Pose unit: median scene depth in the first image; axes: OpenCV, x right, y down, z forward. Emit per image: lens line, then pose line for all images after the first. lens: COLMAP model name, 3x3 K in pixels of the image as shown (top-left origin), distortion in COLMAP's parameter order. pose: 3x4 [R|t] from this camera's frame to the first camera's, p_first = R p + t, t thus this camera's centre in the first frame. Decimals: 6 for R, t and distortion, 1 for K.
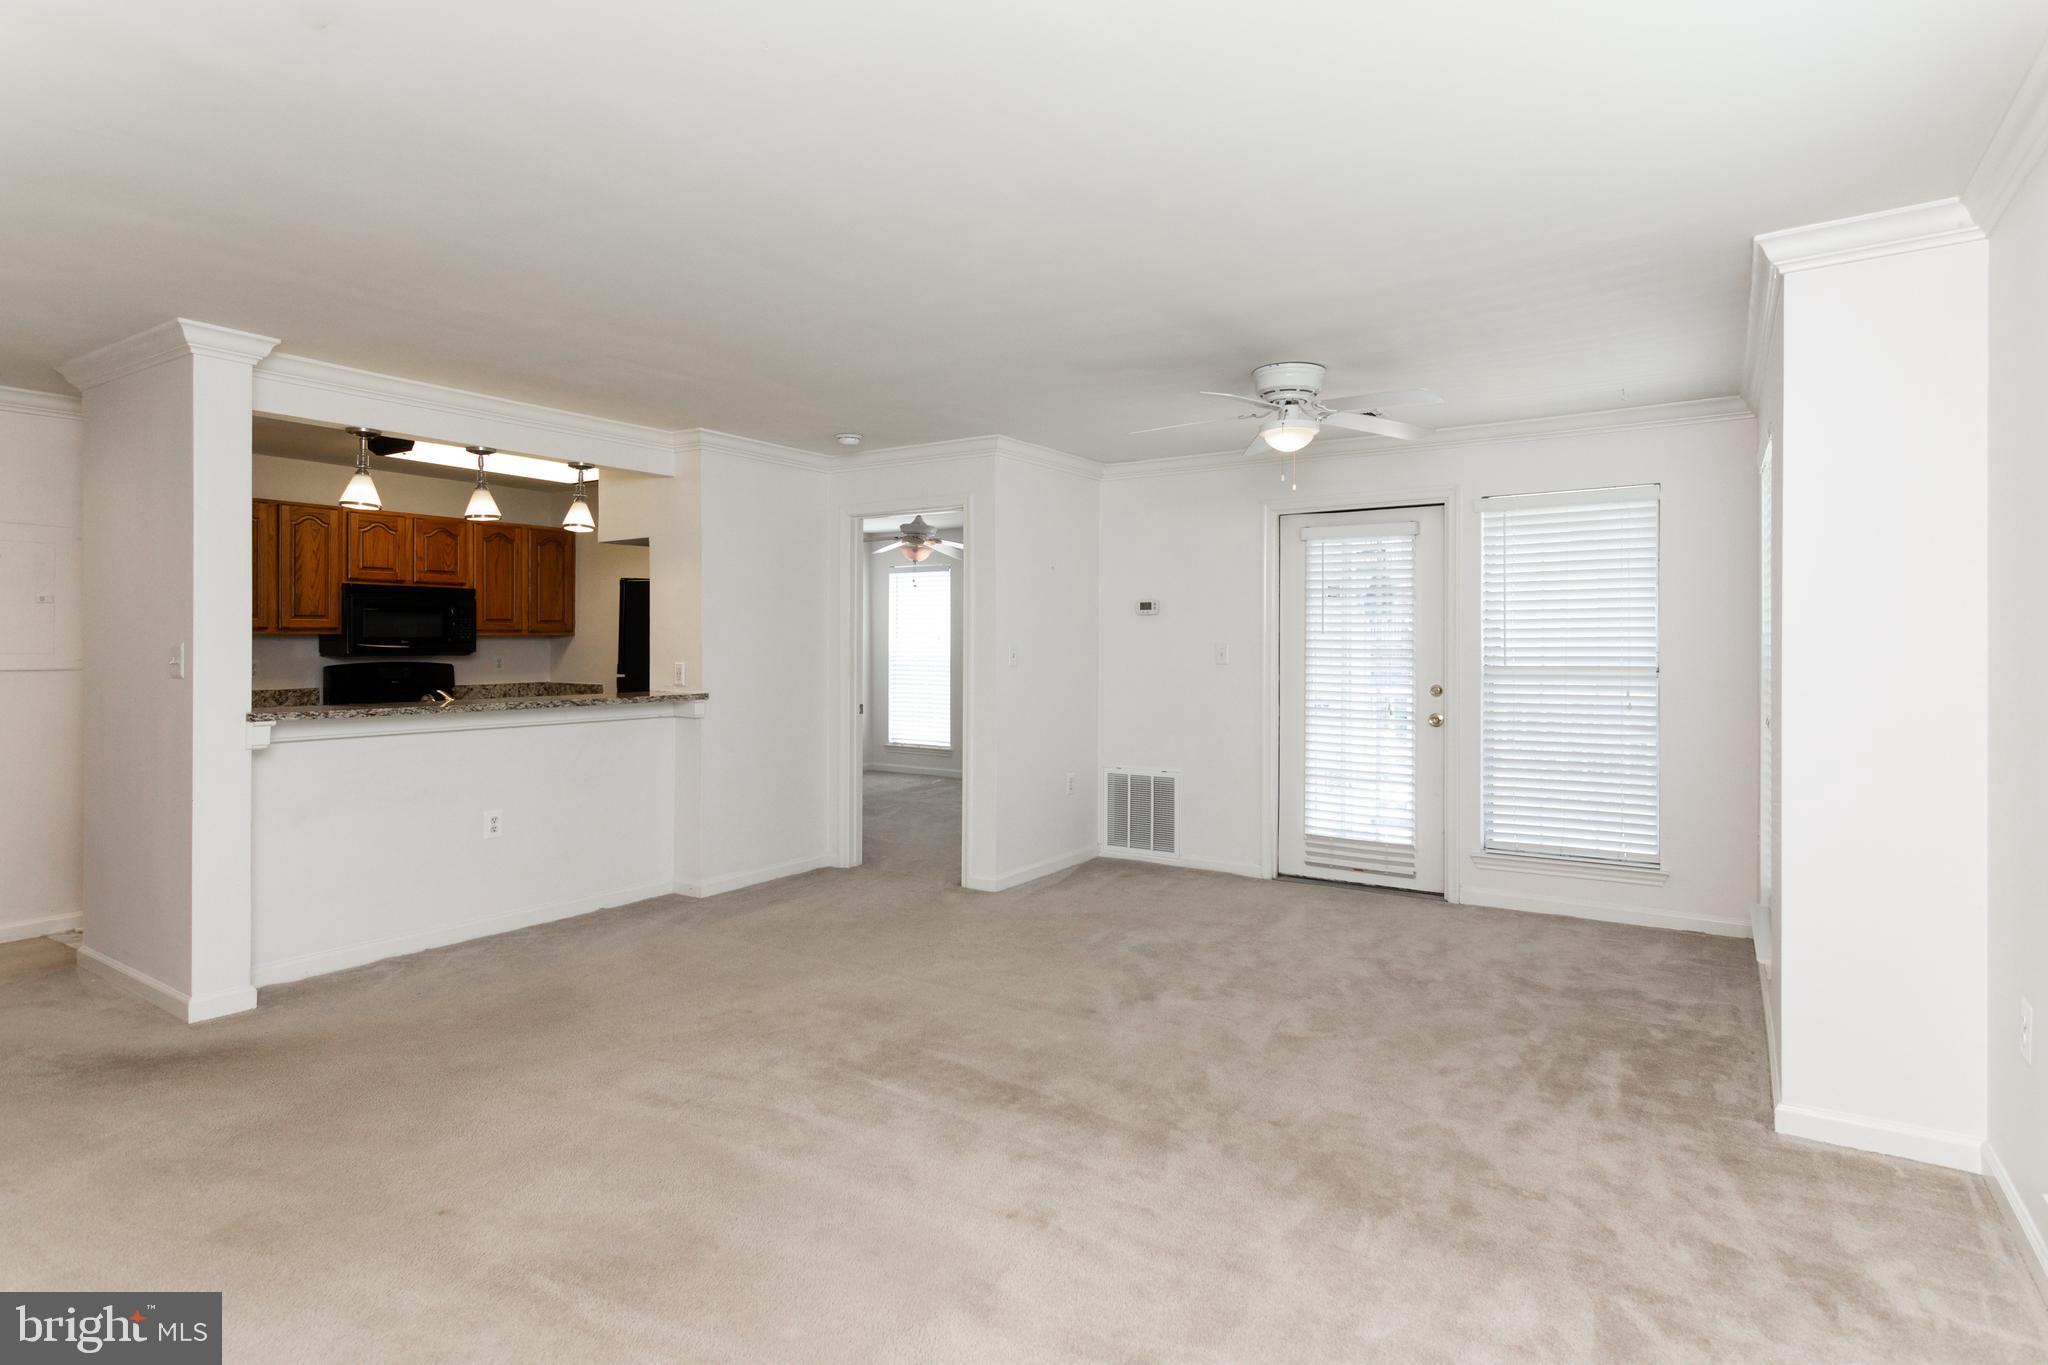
lens RADIAL K [[1097.6, 0, 971.1], [0, 1097.6, 655.2], [0, 0, 1]] dist [0.004911, 0.001357]
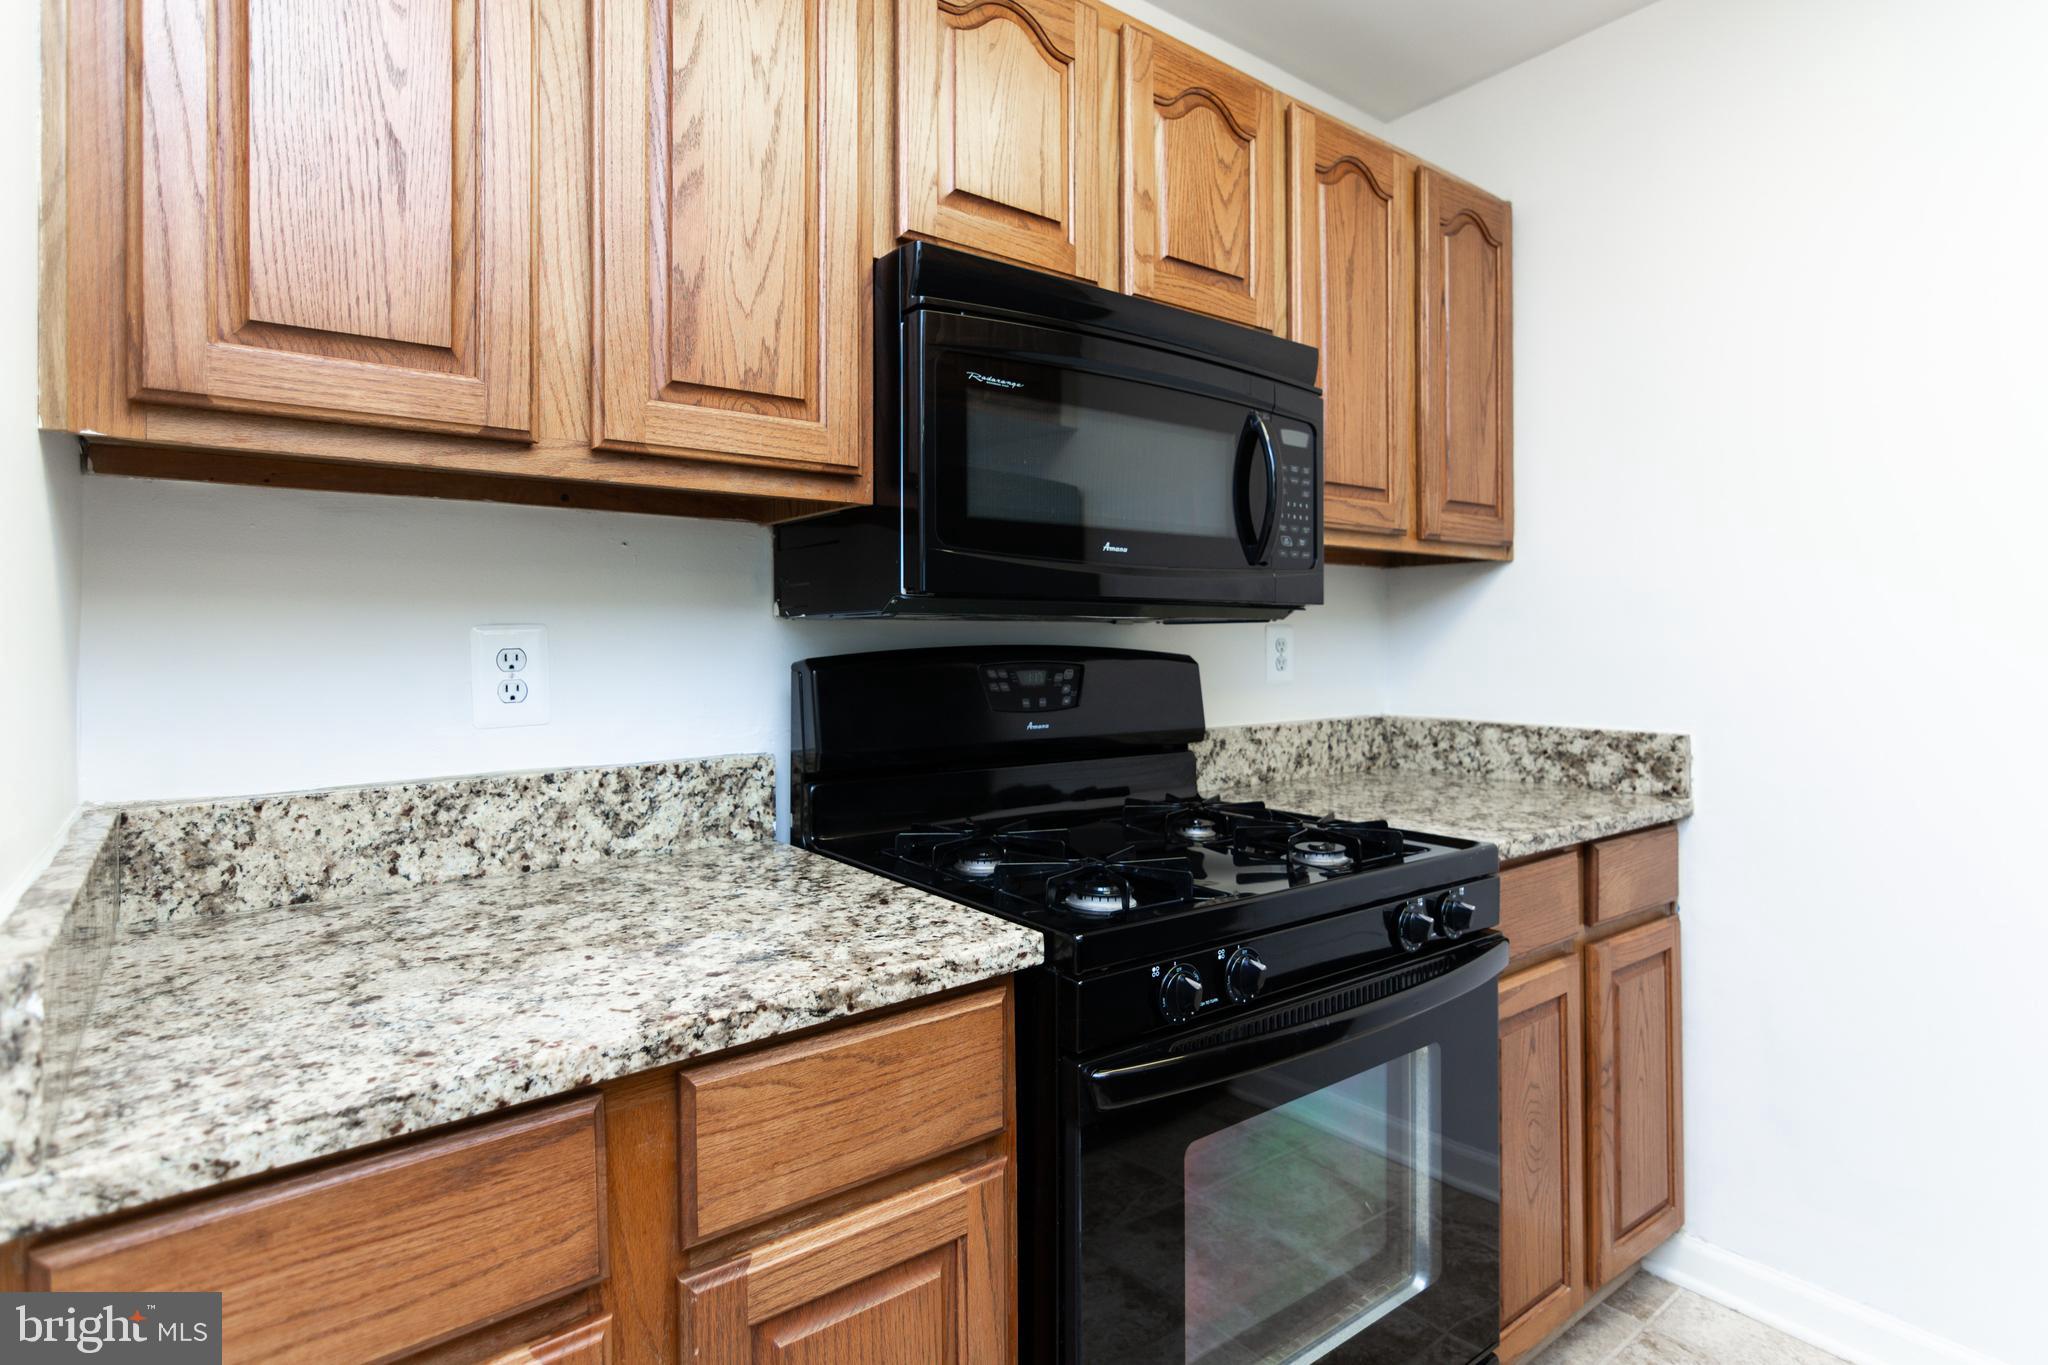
lens RADIAL K [[1053.6, 0, 1029.8], [0, 1053.6, 633.9], [0, 0, 1]] dist [0.000018, 0.000558]
pose [[0.949290, -0.011356, -0.314196, -0.535309], [0.008777, 0.999915, -0.009623, 0.008010], [0.314278, 0.006377, 0.949309, 0.910553]]
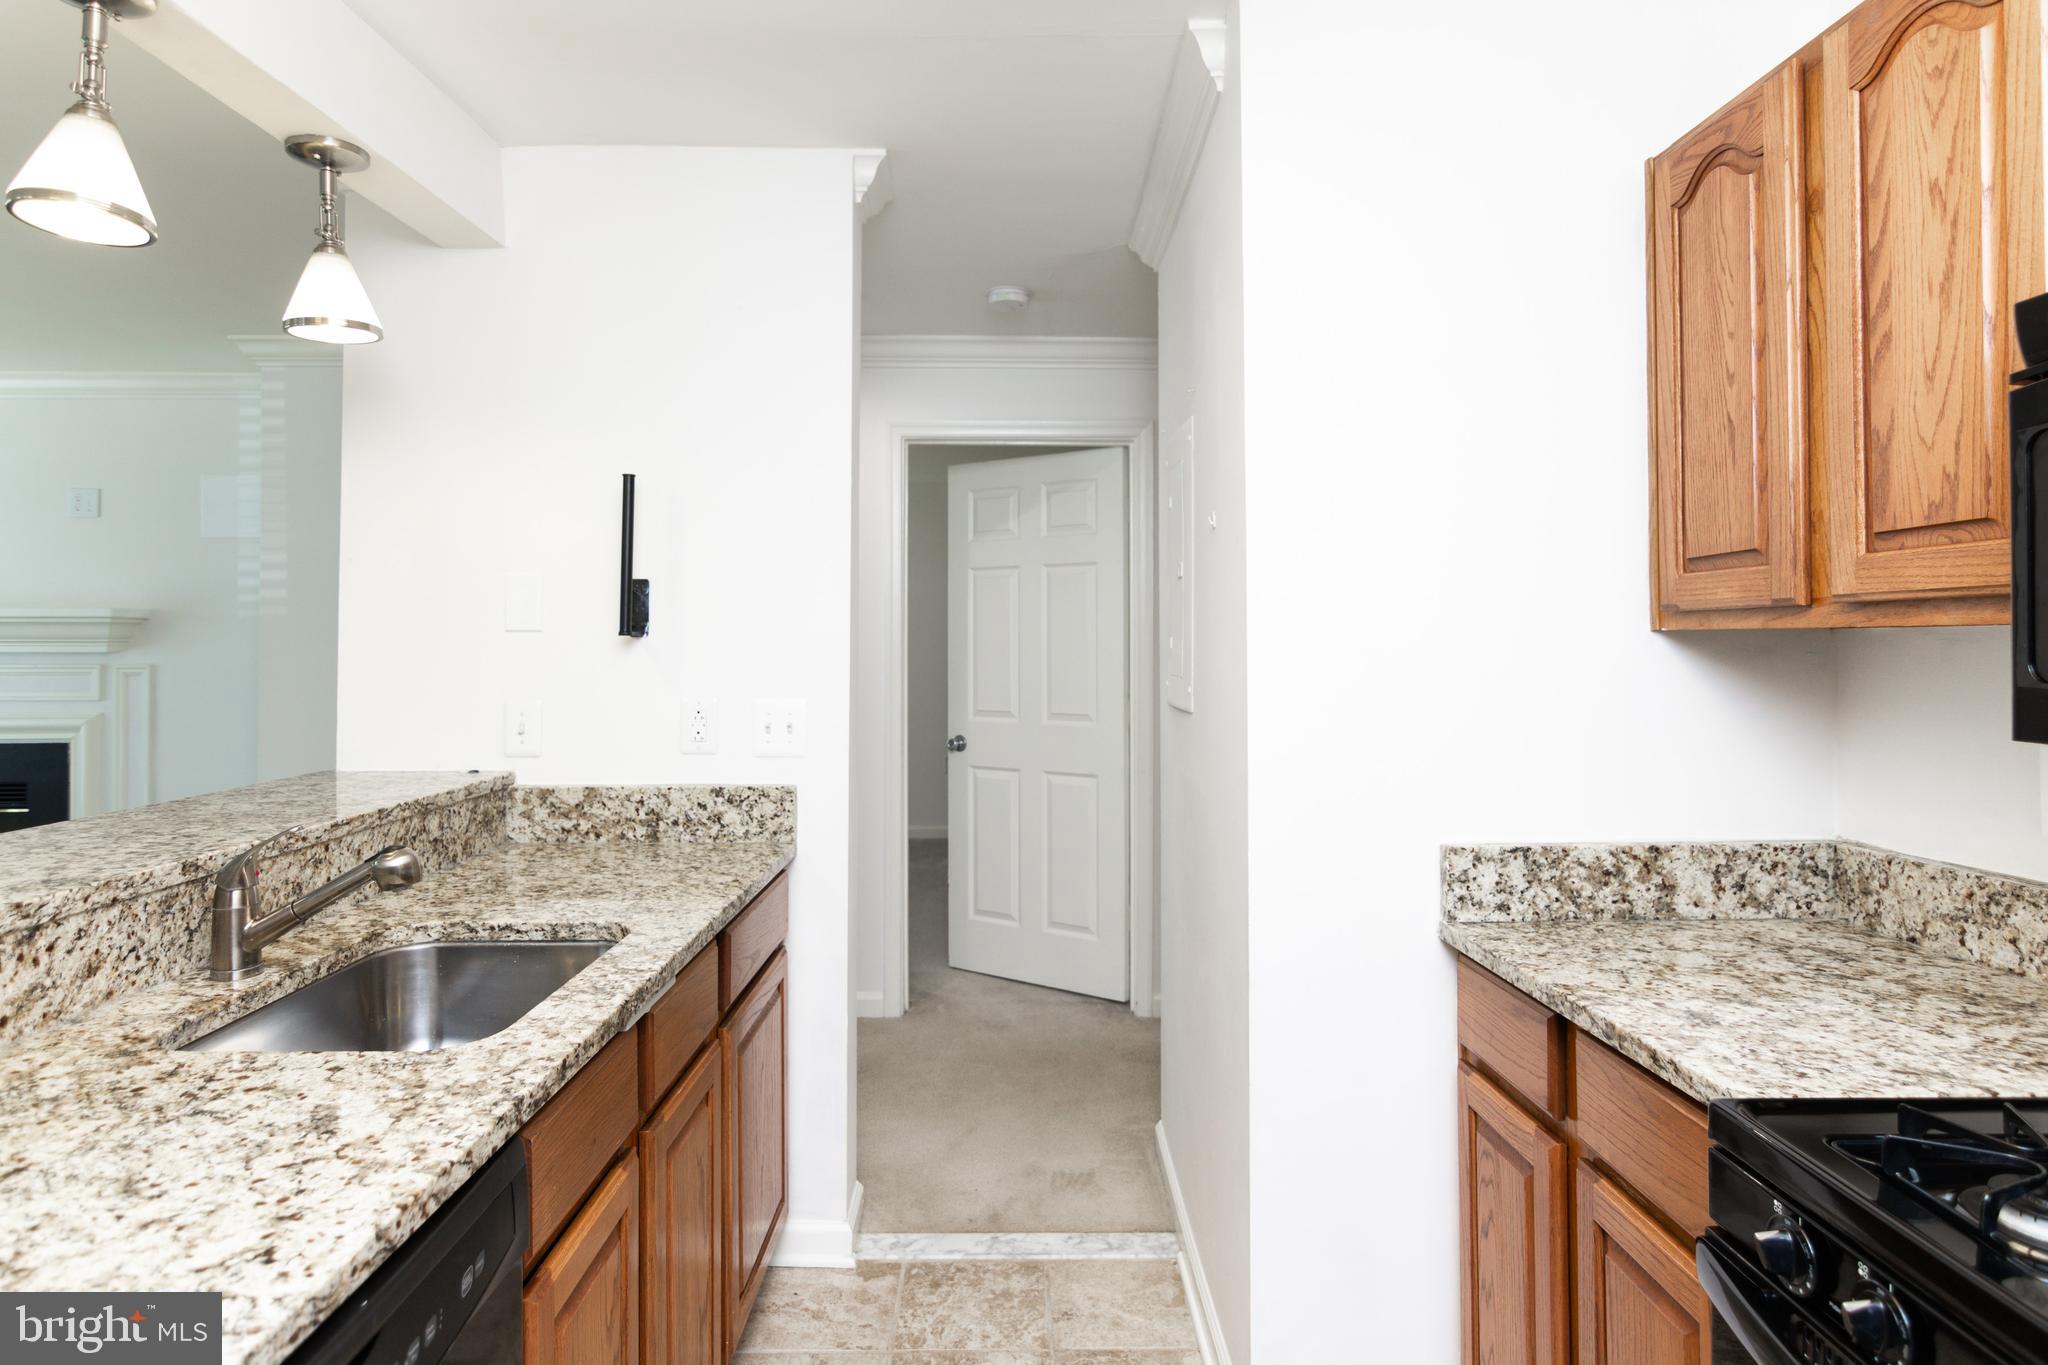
lens RADIAL K [[1114.5, 0, 1029.1], [0, 1114.5, 629.7], [0, 0, 1]] dist [-0.002688, 0.000104]
pose [[-0.820691, -0.012284, -0.571240, -0.393651], [-0.003751, 0.999863, -0.016111, -0.016209], [0.571360, -0.011079, -0.820625, 1.151724]]
